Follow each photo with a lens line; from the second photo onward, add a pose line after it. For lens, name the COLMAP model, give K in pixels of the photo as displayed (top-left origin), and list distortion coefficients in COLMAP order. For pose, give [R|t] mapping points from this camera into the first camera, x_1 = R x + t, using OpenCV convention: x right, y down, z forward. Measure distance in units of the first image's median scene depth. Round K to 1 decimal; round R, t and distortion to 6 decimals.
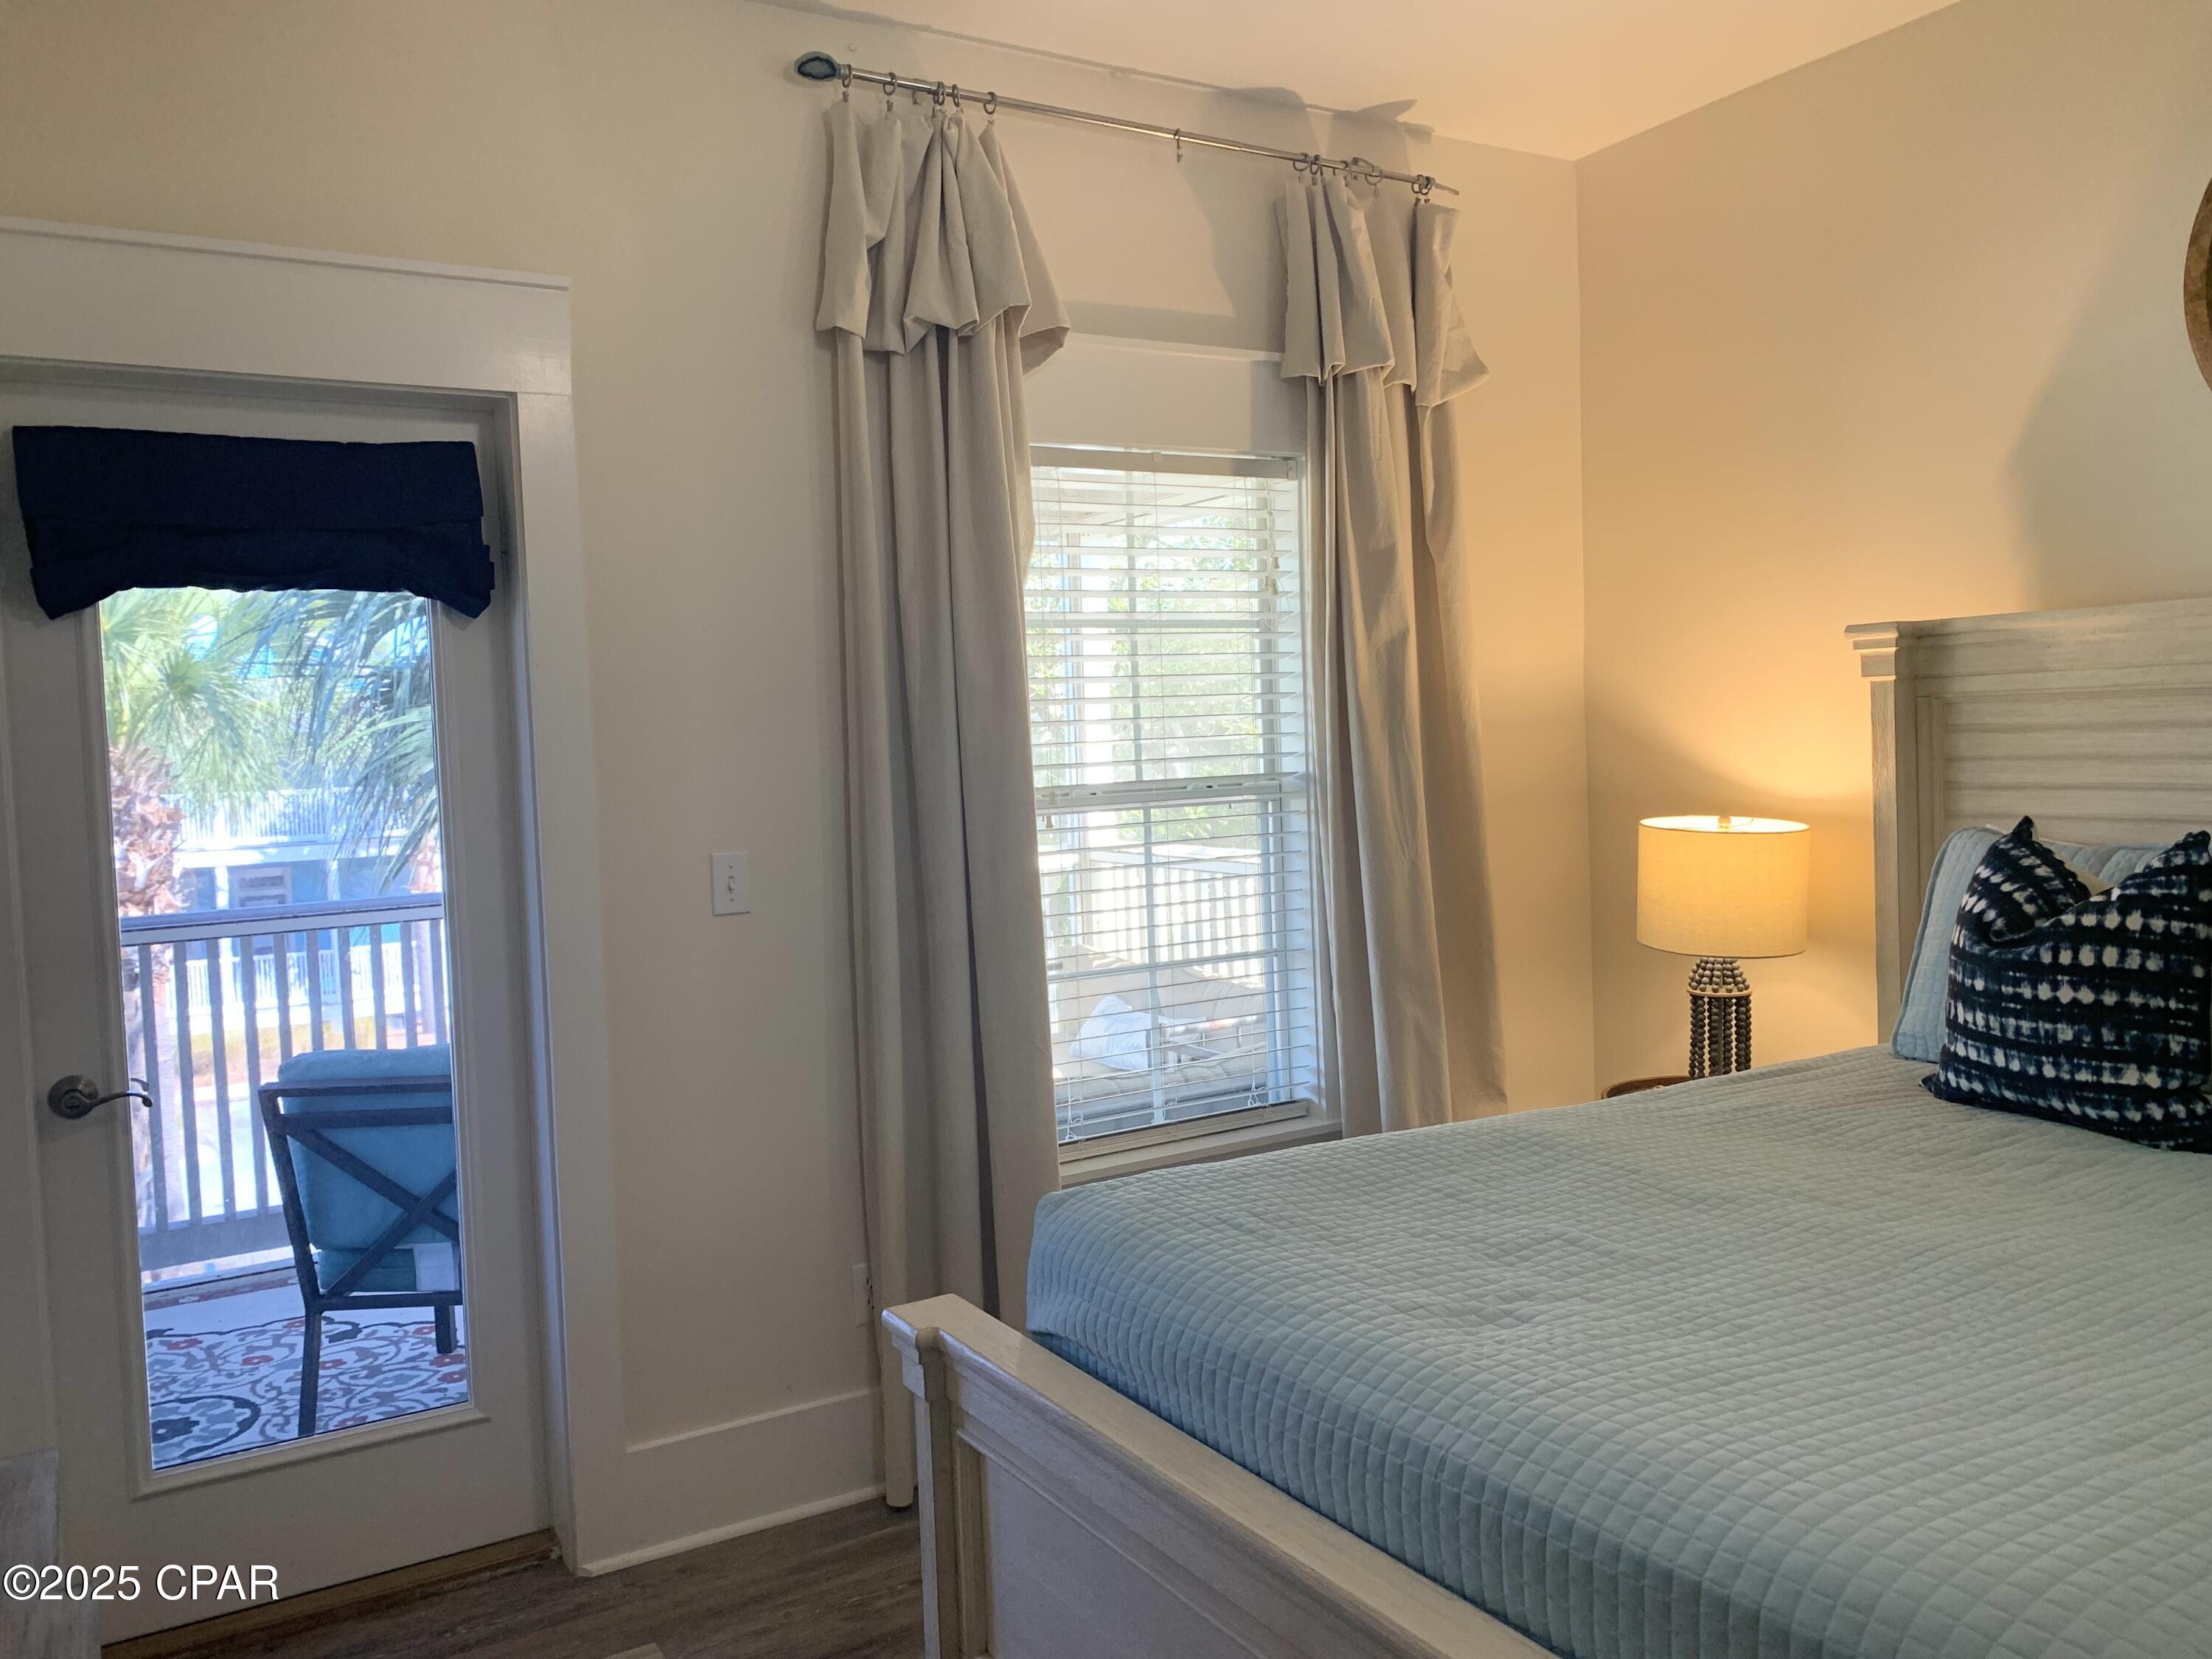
lens RADIAL K [[1698.7, 0, 1098.0], [0, 1698.7, 822.1], [0, 0, 1]] dist [0.042010, -0.049745]
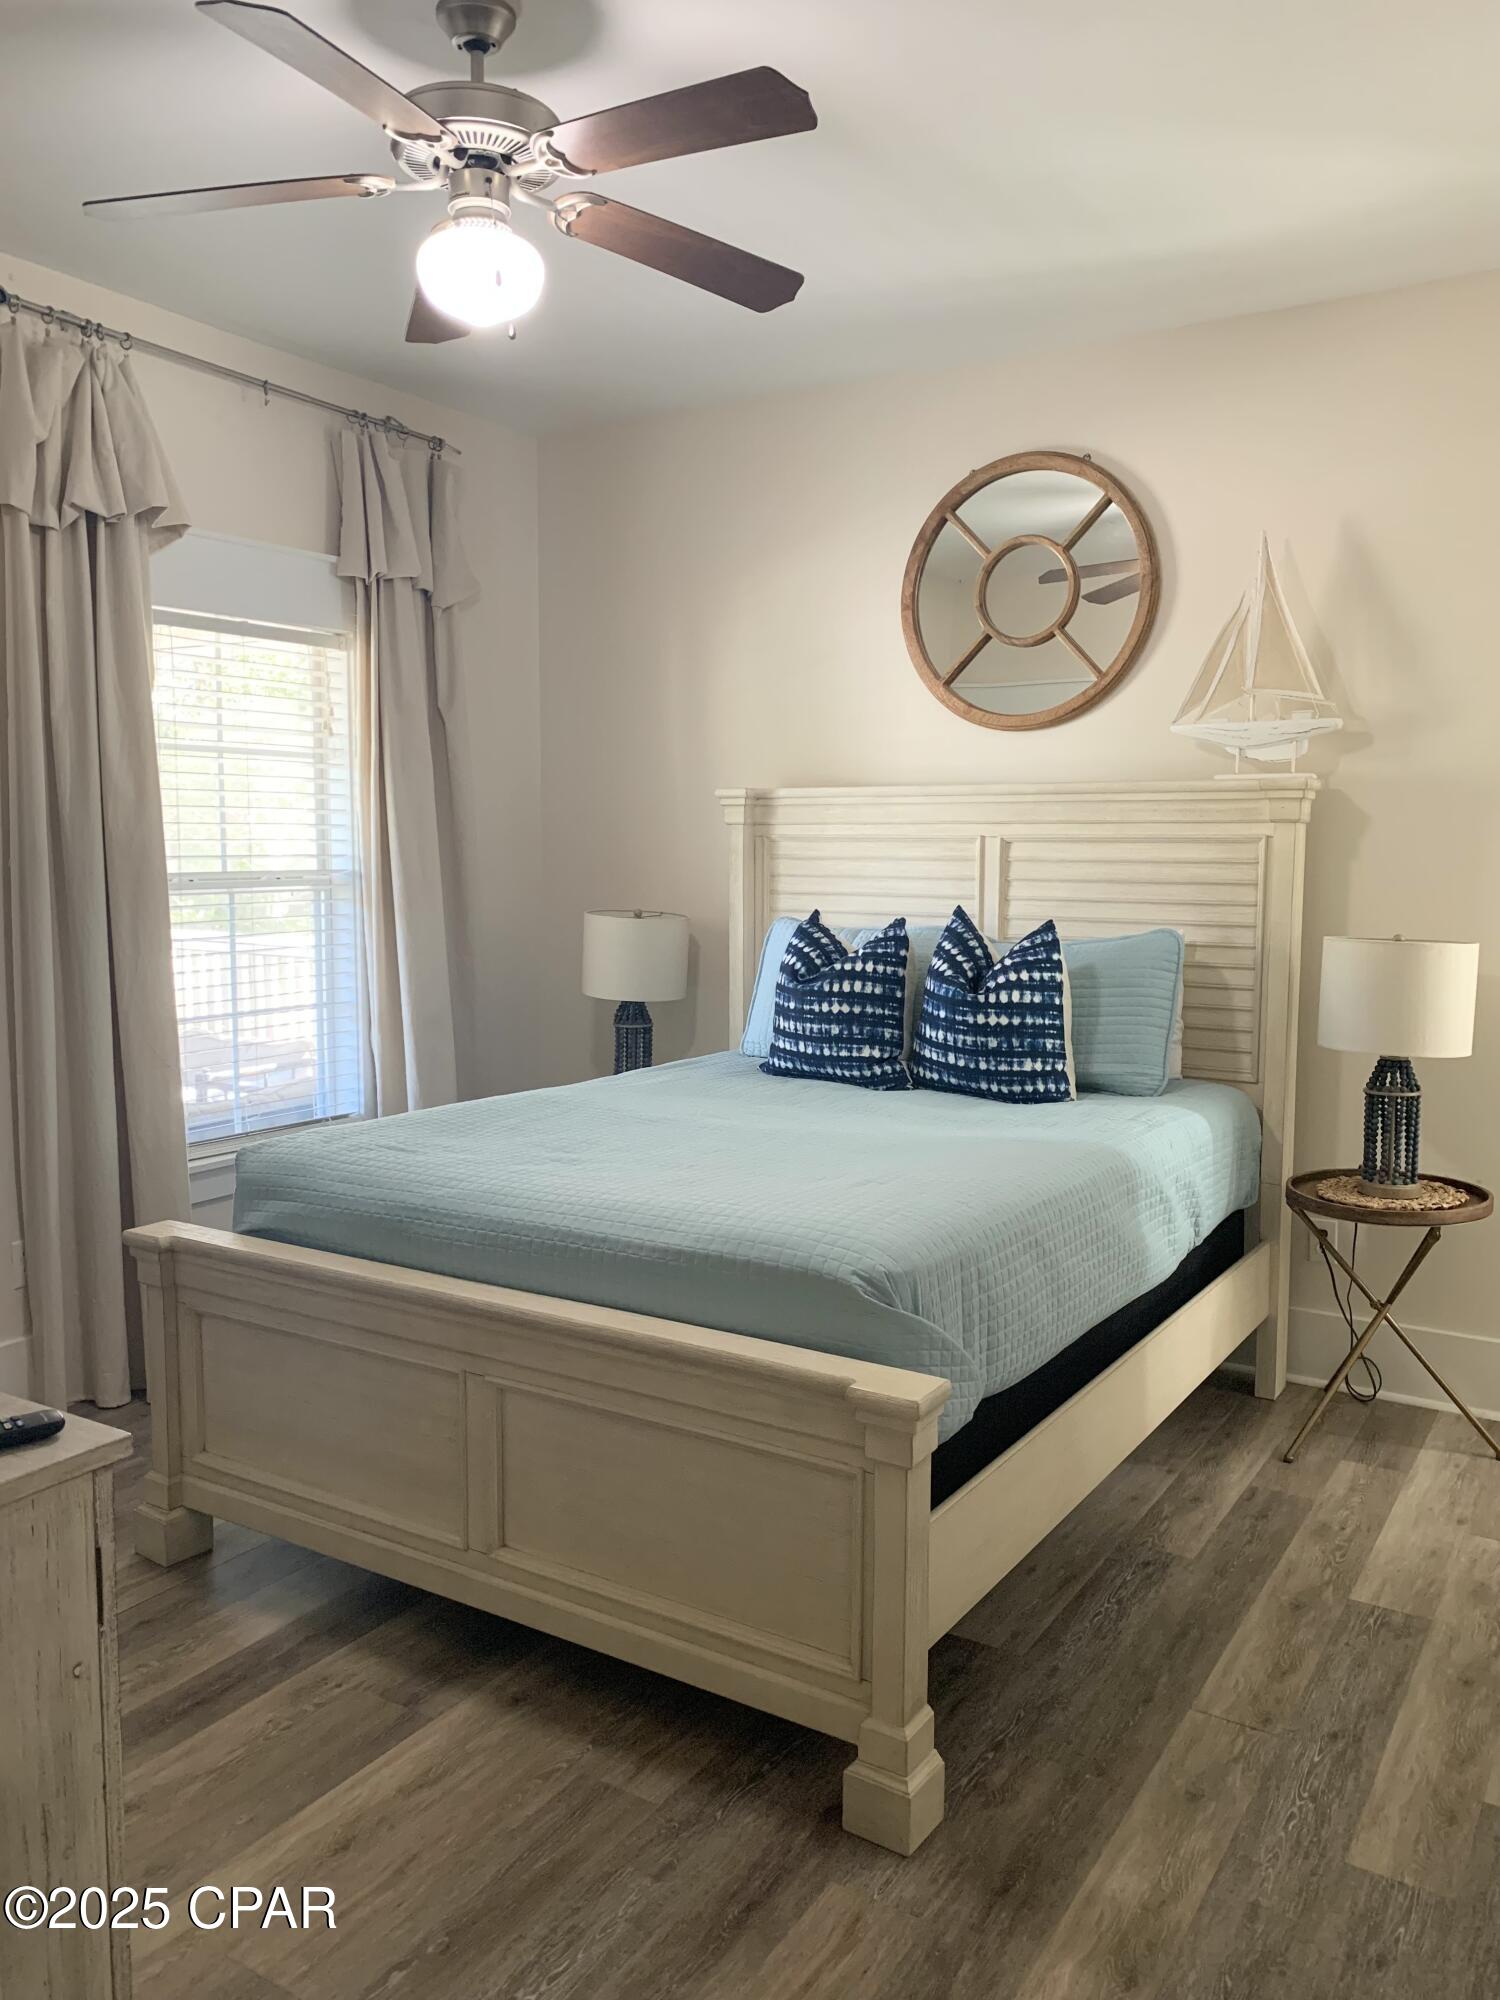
lens RADIAL K [[1535.9, 0, 785.4], [0, 1535.9, 1018.1], [0, 0, 1]] dist [0.042010, -0.049745]
pose [[0.880734, -0.011497, 0.473472, -0.184067], [-0.015447, 0.998476, 0.052979, 0.021363], [-0.473360, -0.053974, 0.879214, -0.294371]]
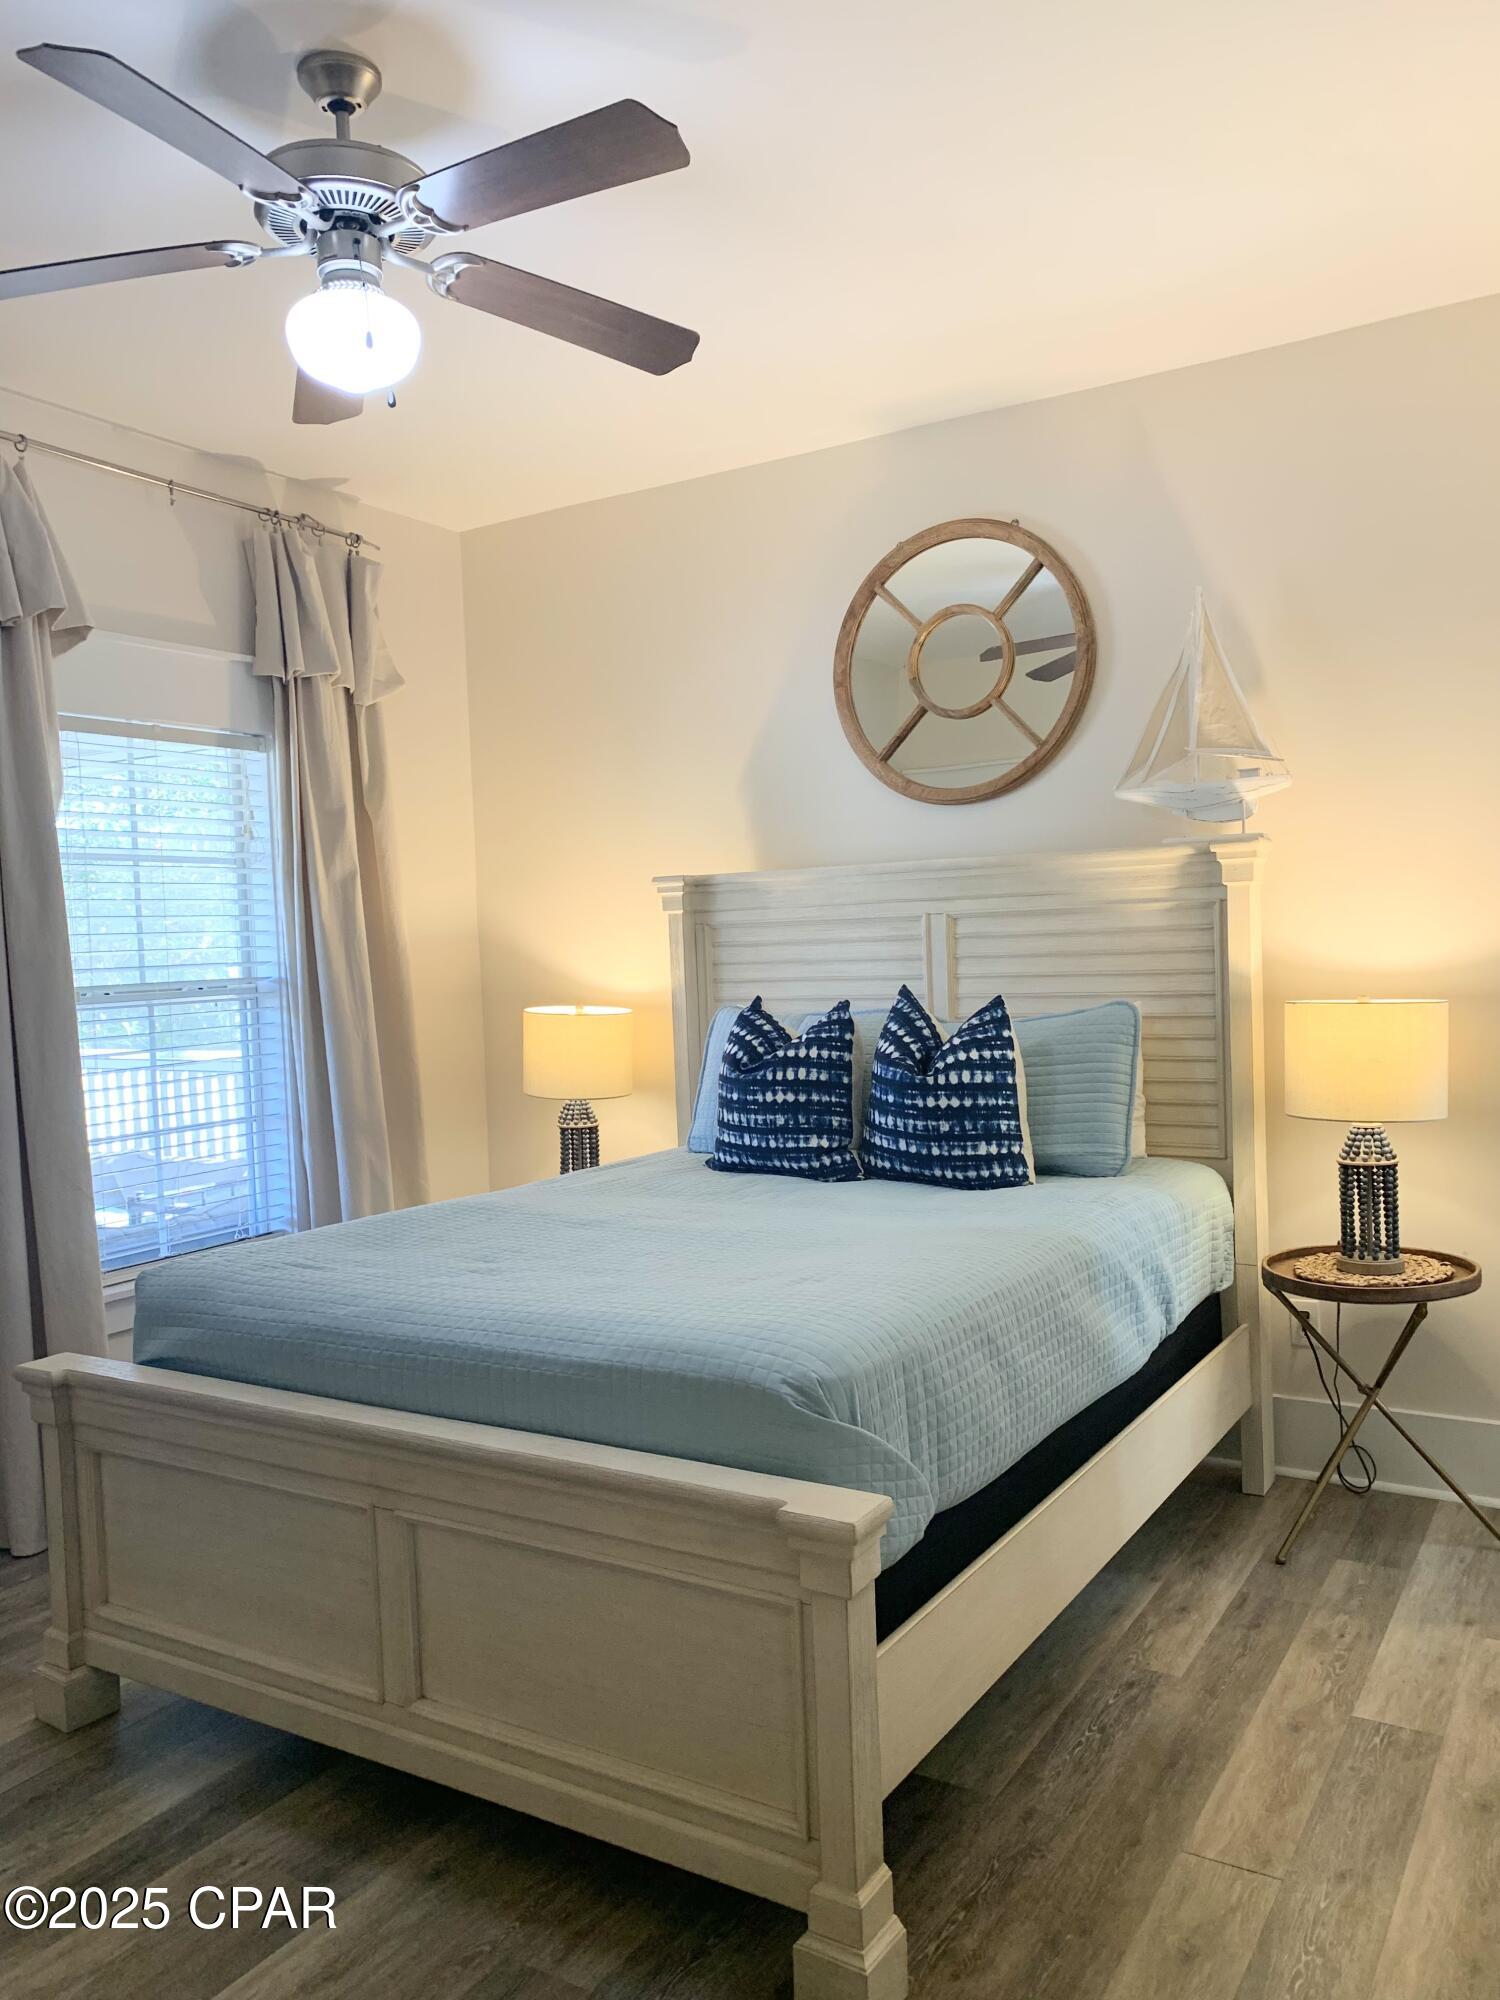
lens RADIAL K [[1535.9, 0, 763.0], [0, 1535.9, 1037.5], [0, 0, 1]] dist [0.042010, -0.049745]
pose [[0.880642, -0.023578, 0.473195, -0.131044], [0.026113, 0.999658, 0.001214, 0.030434], [-0.473062, 0.011288, 0.880957, -0.259180]]
